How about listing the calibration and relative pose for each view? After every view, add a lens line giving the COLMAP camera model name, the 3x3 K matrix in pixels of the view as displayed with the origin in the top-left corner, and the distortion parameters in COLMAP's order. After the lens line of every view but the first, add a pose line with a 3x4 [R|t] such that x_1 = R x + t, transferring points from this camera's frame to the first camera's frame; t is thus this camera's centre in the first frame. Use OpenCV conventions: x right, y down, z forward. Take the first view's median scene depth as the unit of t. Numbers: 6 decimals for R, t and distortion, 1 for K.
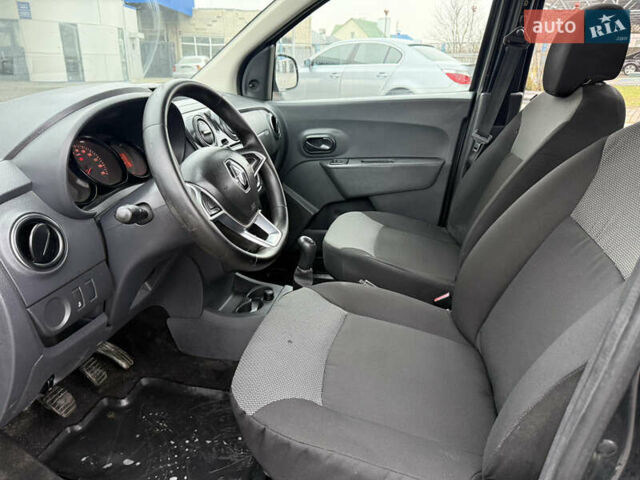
lens RADIAL K [[463.6, 0, 317.5], [0, 463.6, 257.2], [0, 0, 1]] dist [0.063910, -0.075241]
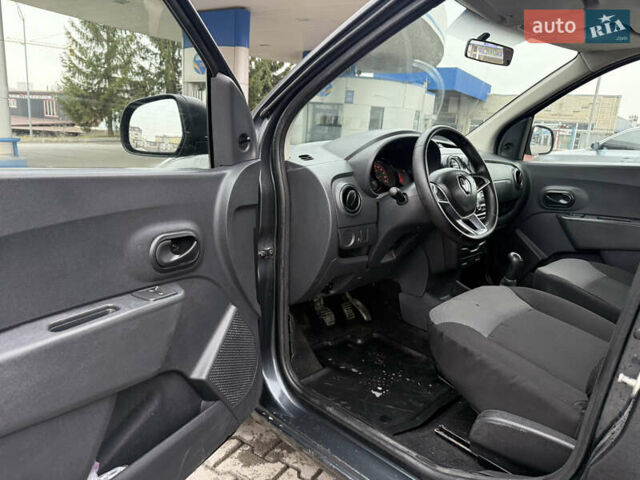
lens RADIAL K [[463.6, 0, 317.5], [0, 463.6, 257.2], [0, 0, 1]] dist [0.063910, -0.075241]
pose [[0.844505, 0.173240, -0.506754, 0.163905], [-0.250089, 0.964296, -0.087116, 0.209148], [0.473569, 0.200303, 0.857678, -0.353208]]
